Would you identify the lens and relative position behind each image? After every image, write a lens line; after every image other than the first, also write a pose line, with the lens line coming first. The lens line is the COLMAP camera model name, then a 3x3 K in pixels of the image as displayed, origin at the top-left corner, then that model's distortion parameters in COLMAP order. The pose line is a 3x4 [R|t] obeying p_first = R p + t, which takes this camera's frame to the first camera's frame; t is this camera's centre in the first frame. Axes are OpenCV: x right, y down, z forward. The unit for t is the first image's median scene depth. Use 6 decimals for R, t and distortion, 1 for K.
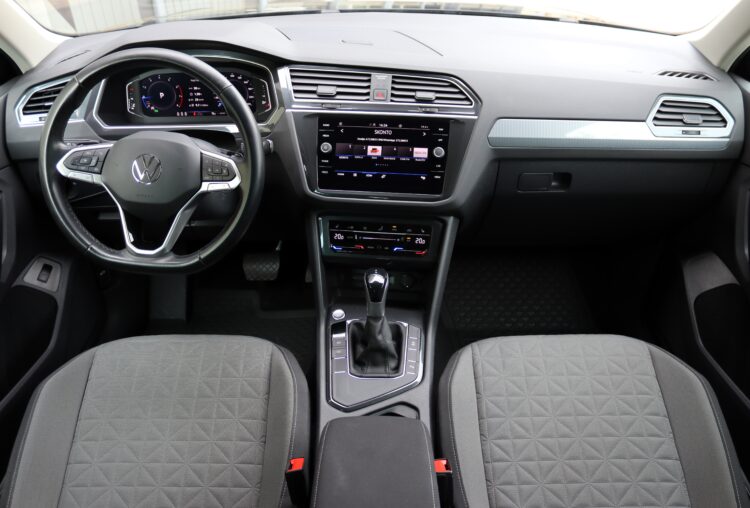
lens RADIAL K [[643.6, 0, 394.0], [0, 643.6, 244.4], [0, 0, 1]] dist [-0.163102, 0.125842]
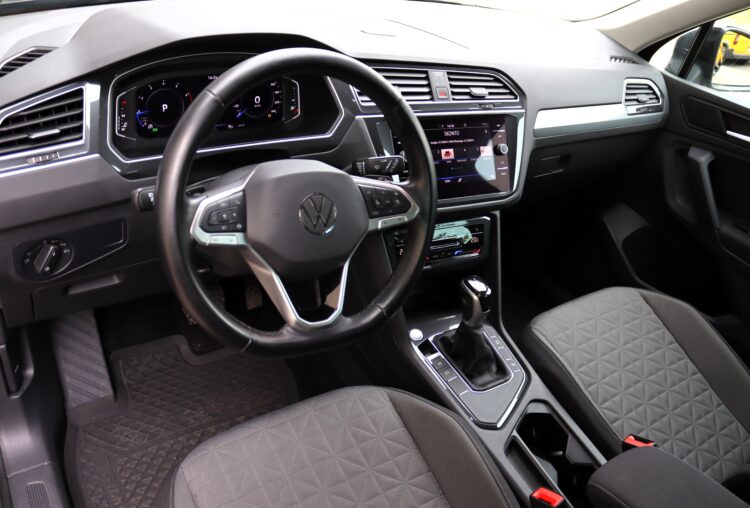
lens RADIAL K [[643.6, 0, 394.0], [0, 643.6, 244.4], [0, 0, 1]] dist [-0.163102, 0.125842]
pose [[0.810526, -0.189429, 0.554224, -0.634287], [0.157295, 0.981893, 0.105566, -0.127790], [-0.564187, 0.001612, 0.825646, 0.275543]]
